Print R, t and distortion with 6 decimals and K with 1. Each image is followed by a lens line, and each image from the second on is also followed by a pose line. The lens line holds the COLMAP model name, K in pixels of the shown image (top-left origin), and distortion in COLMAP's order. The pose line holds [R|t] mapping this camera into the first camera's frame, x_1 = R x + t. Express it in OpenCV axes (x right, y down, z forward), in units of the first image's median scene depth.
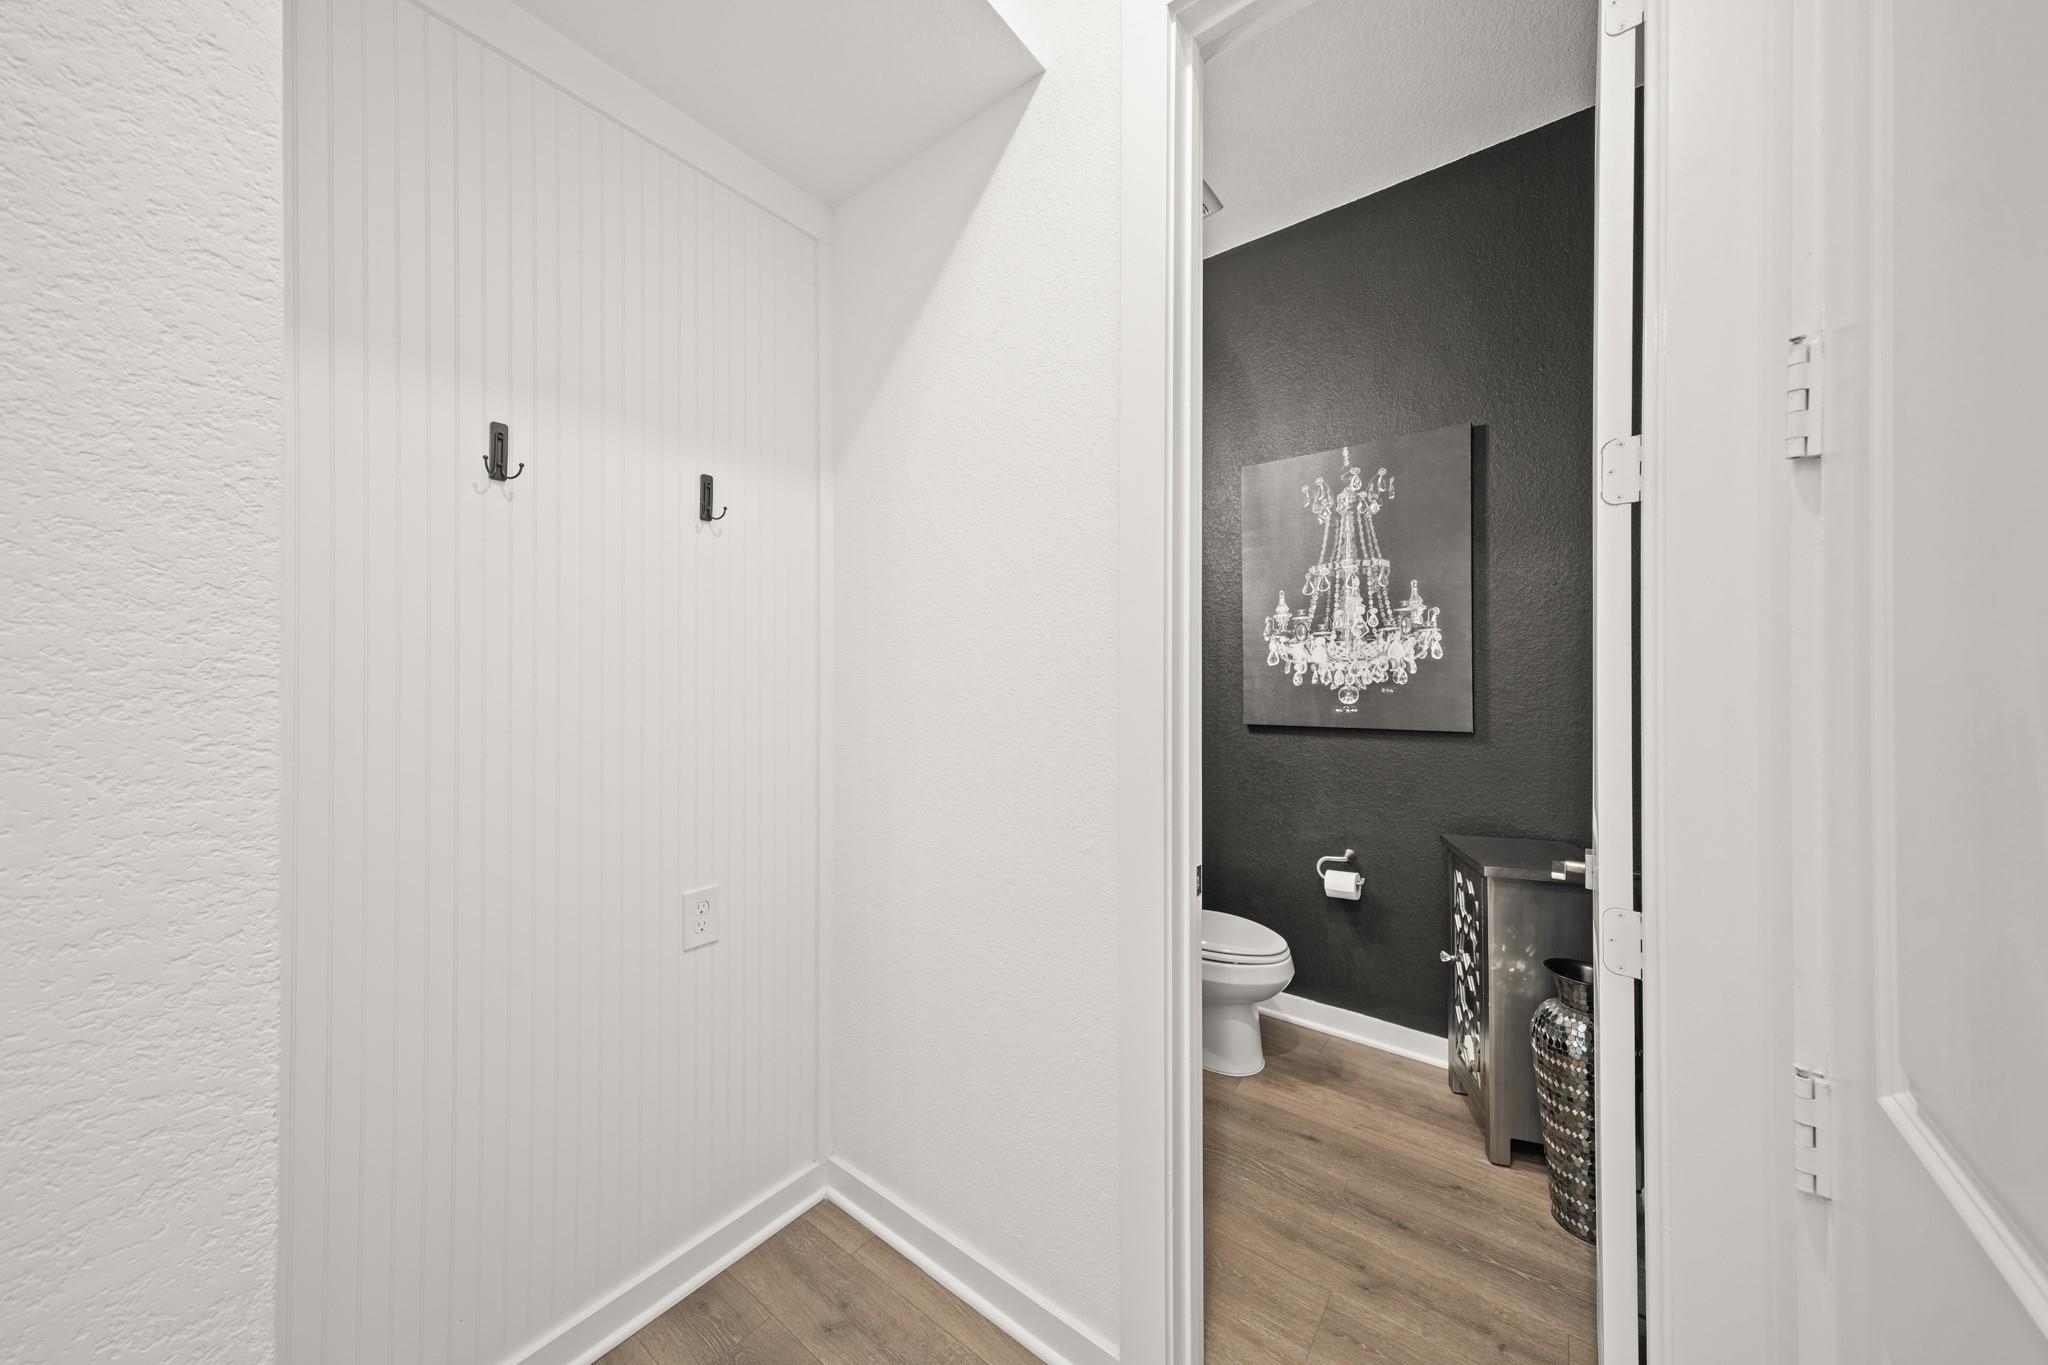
lens RADIAL K [[701.9, 0, 1023.8], [0, 701.9, 675.5], [0, 0, 1]] dist [0.010398, -0.000677]
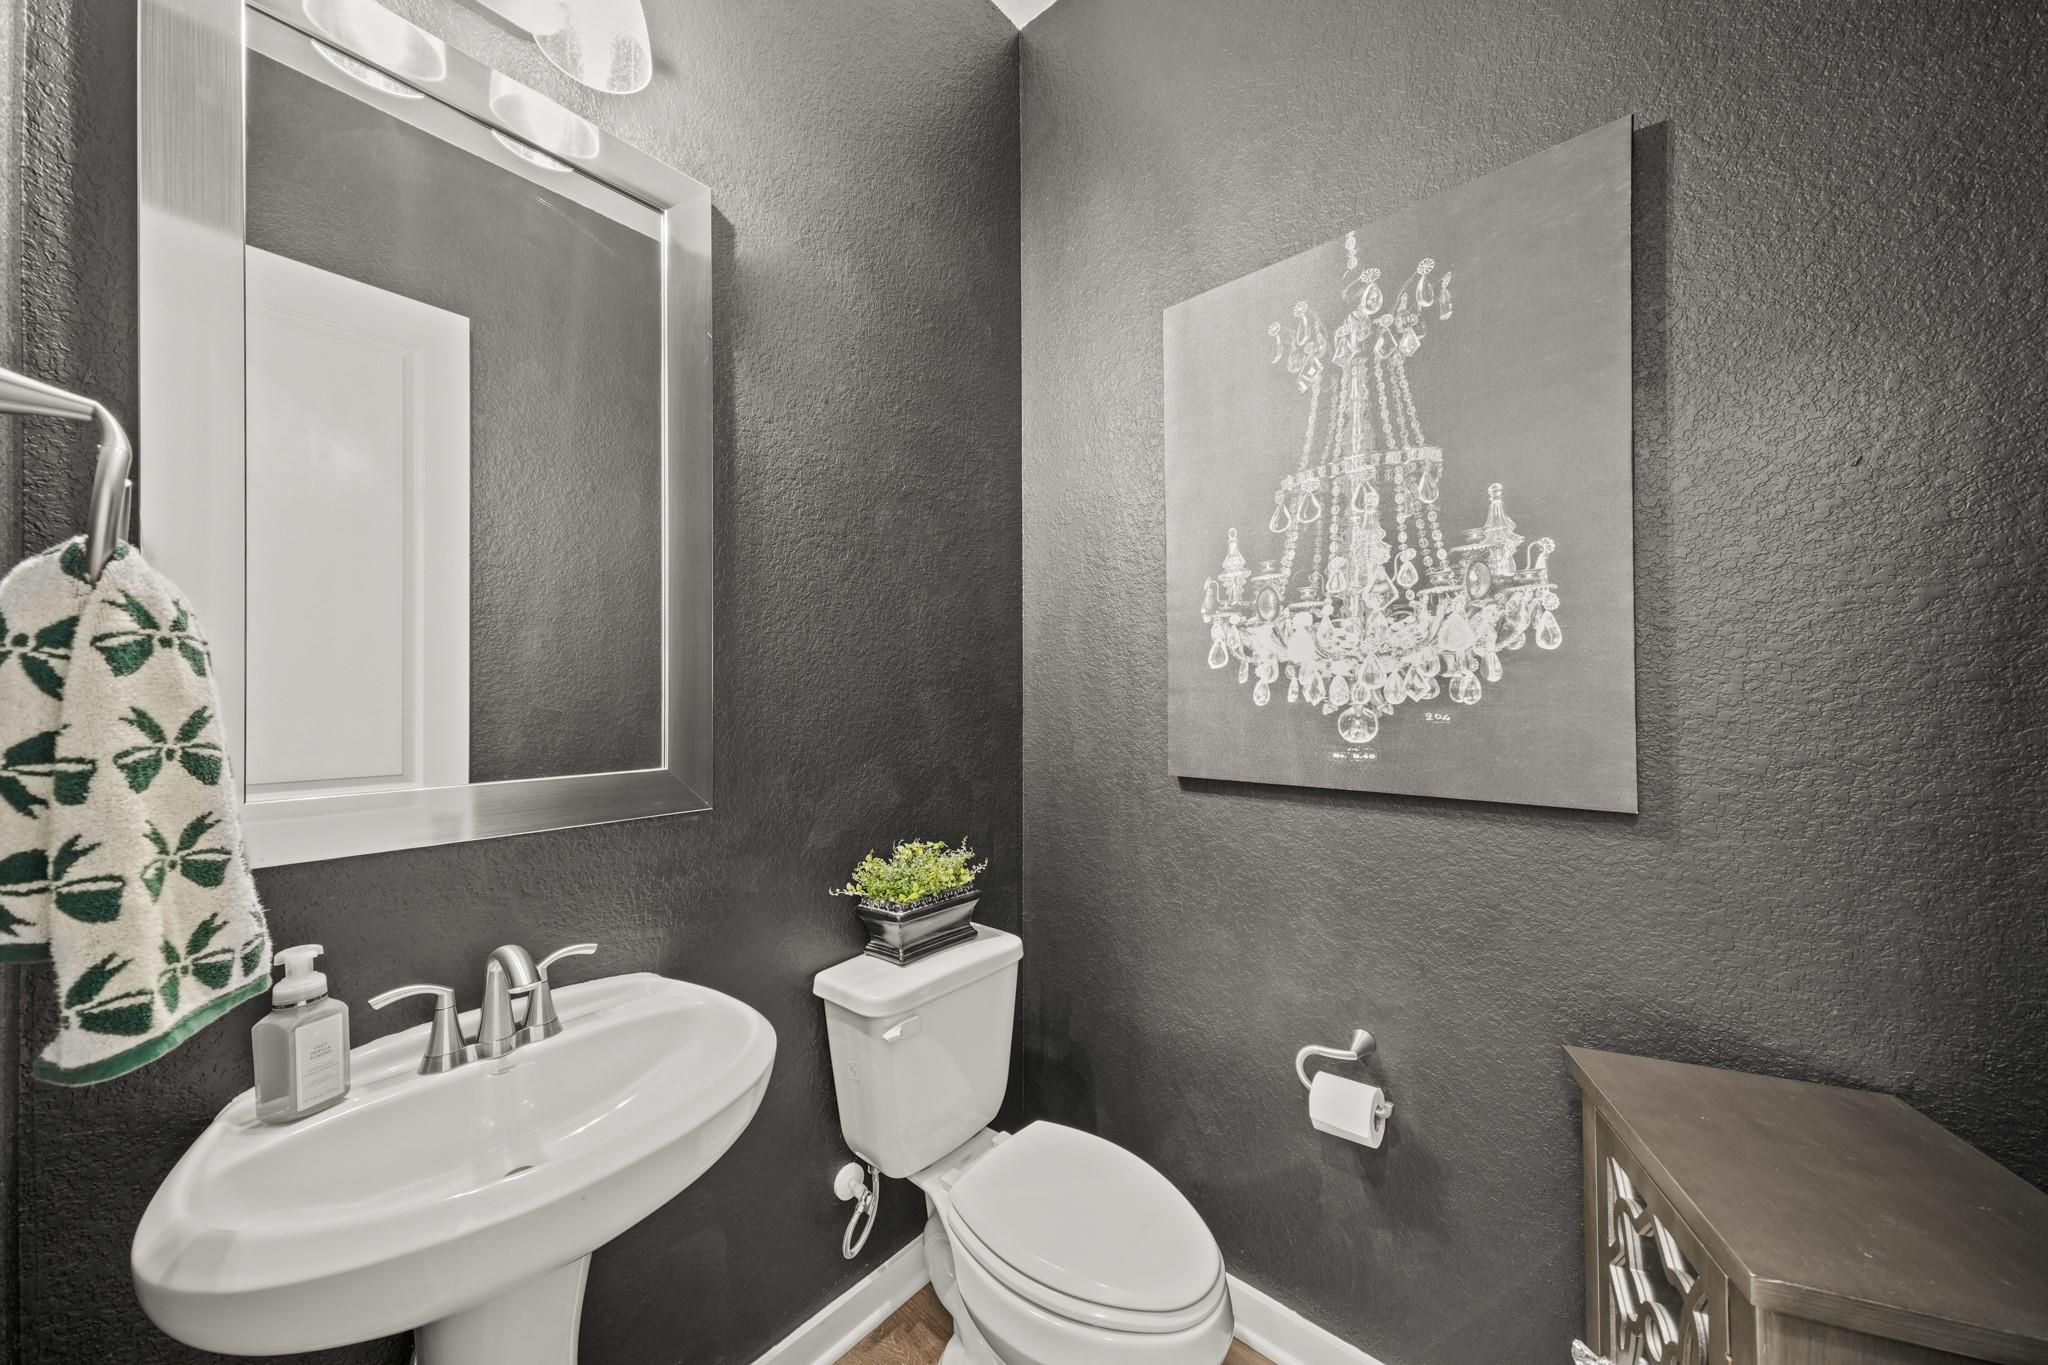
lens RADIAL K [[701.9, 0, 1021.2], [0, 701.9, 688.1], [0, 0, 1]] dist [0.010398, -0.000677]
pose [[0.997850, -0.002167, -0.065510, 0.257433], [0.001957, 0.999993, -0.003279, 0.002237], [0.065516, 0.003144, 0.997847, 0.488065]]
